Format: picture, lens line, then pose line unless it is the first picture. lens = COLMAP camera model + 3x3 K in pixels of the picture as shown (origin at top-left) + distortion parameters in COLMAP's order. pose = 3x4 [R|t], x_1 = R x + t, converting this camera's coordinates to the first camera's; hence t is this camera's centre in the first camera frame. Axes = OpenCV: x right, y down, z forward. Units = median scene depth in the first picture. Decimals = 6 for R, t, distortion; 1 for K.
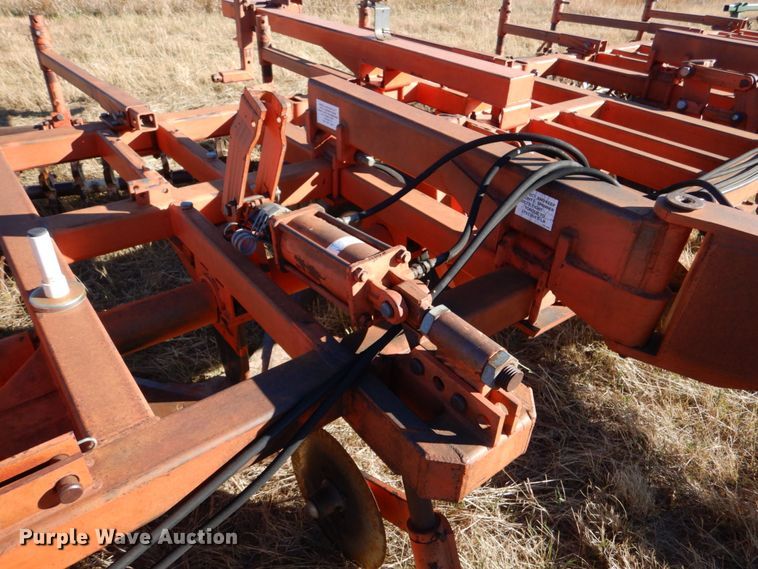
lens RADIAL K [[534.0, 0, 380.1], [0, 534.0, 281.0], [0, 0, 1]] dist [0.014410, -0.004168]
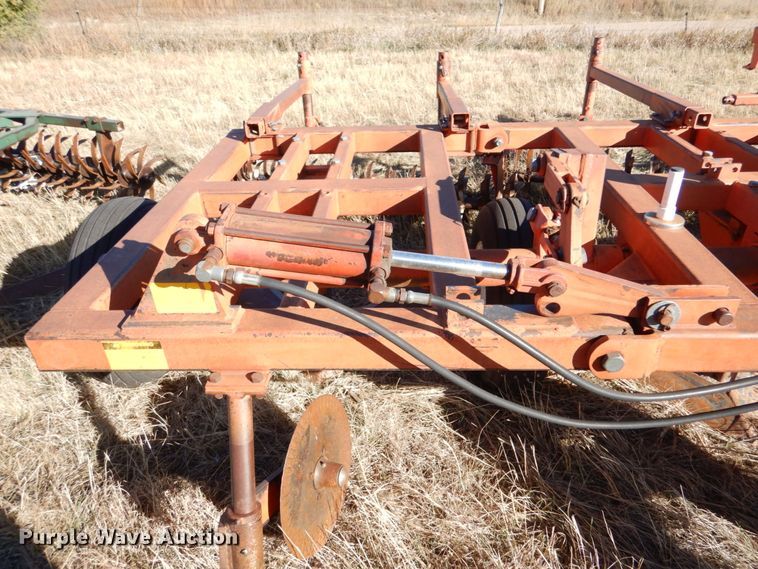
lens RADIAL K [[534.0, 0, 379.6], [0, 534.0, 290.9], [0, 0, 1]] dist [0.014410, -0.004168]
pose [[0.752747, 0.282219, -0.594748, -0.093175], [-0.308874, 0.949240, 0.059503, 0.111196], [0.581351, 0.138912, 0.801707, -0.157896]]
